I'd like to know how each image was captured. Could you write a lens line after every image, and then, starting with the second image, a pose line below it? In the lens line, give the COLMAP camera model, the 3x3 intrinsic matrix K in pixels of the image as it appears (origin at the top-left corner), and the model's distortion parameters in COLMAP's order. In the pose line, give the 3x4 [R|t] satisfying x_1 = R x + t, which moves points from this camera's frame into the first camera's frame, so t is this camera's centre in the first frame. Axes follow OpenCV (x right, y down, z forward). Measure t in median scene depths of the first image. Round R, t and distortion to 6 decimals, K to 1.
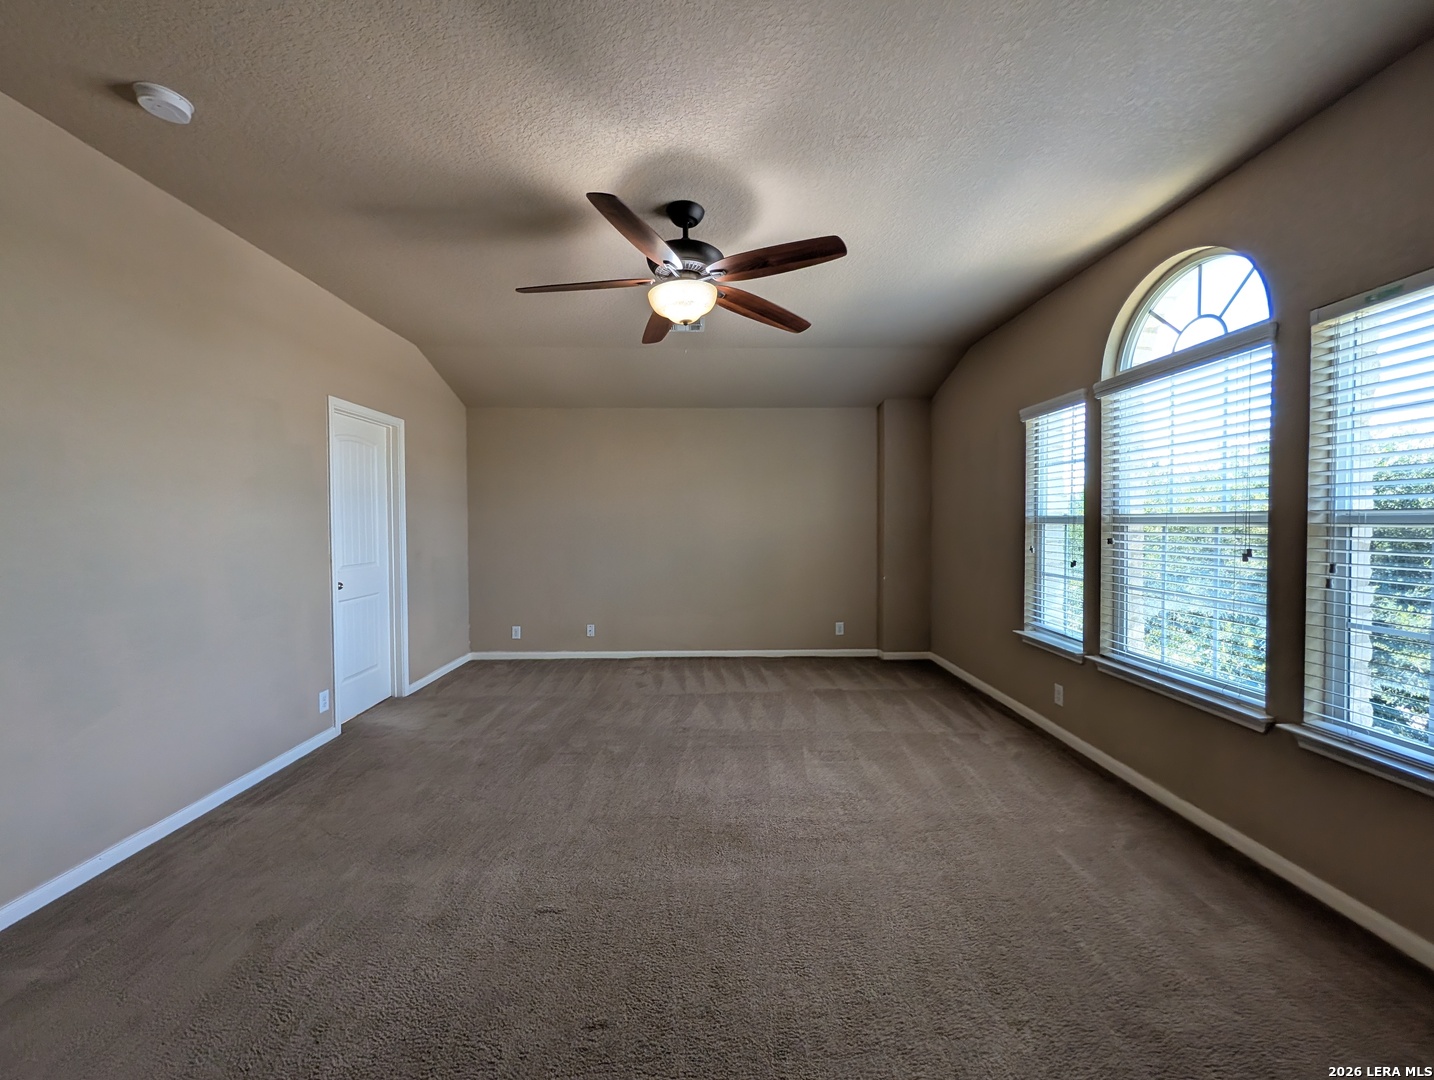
lens RADIAL K [[551.9, 0, 714.3], [0, 551.9, 535.8], [0, 0, 1]] dist [0.000992, 0.000027]
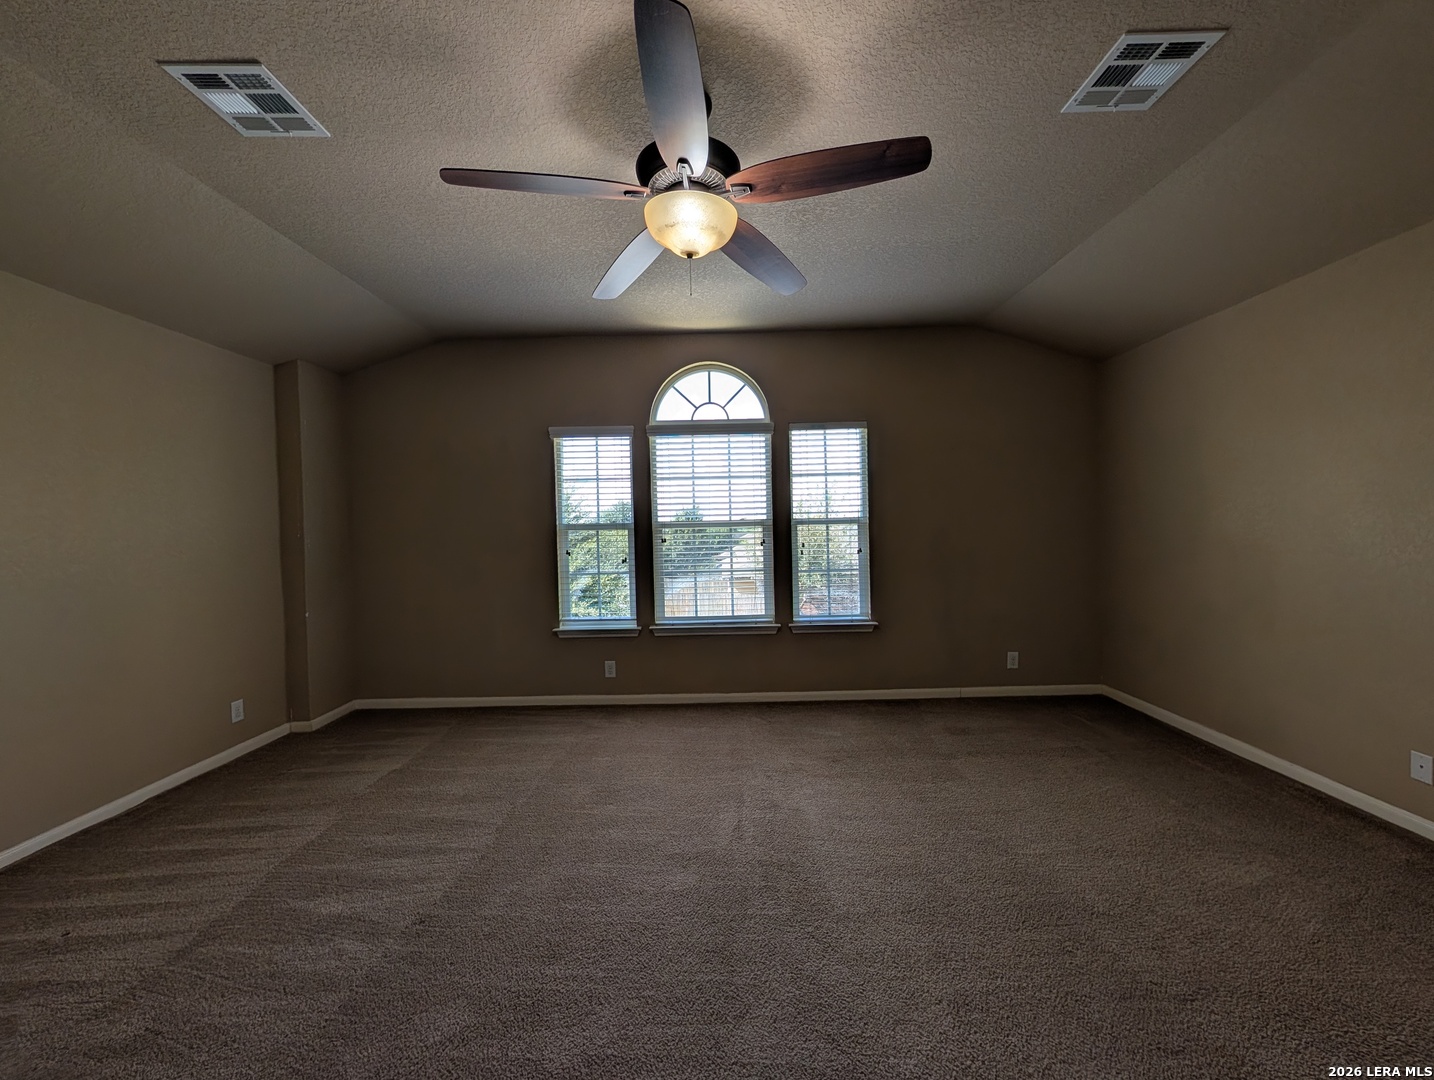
lens RADIAL K [[551.9, 0, 720.2], [0, 551.9, 537.3], [0, 0, 1]] dist [0.000992, 0.000027]
pose [[0.027083, -0.019120, 0.999450, -0.640079], [0.048645, 0.998658, 0.017787, -0.016032], [-0.998449, 0.048137, 0.027977, 0.763766]]
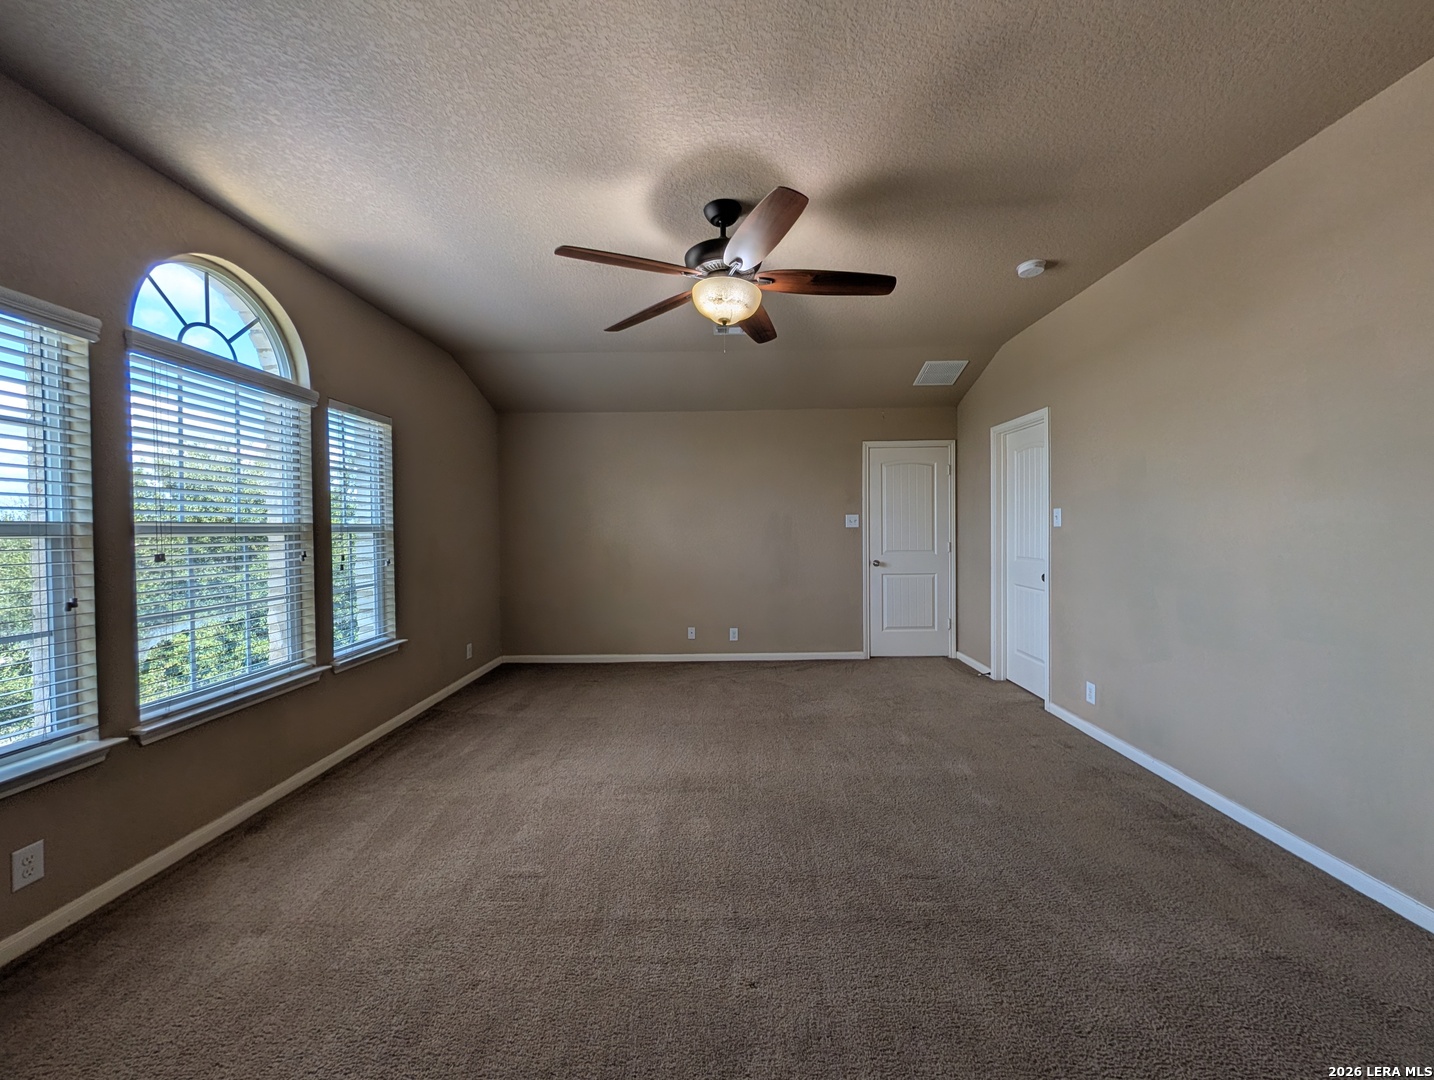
lens RADIAL K [[551.9, 0, 720.7], [0, 551.9, 536.0], [0, 0, 1]] dist [0.000992, 0.000027]
pose [[-0.999015, 0.018065, 0.040541, -0.062459], [0.019771, 0.998919, 0.042068, -0.033722], [-0.039737, 0.042828, -0.998292, 1.599121]]
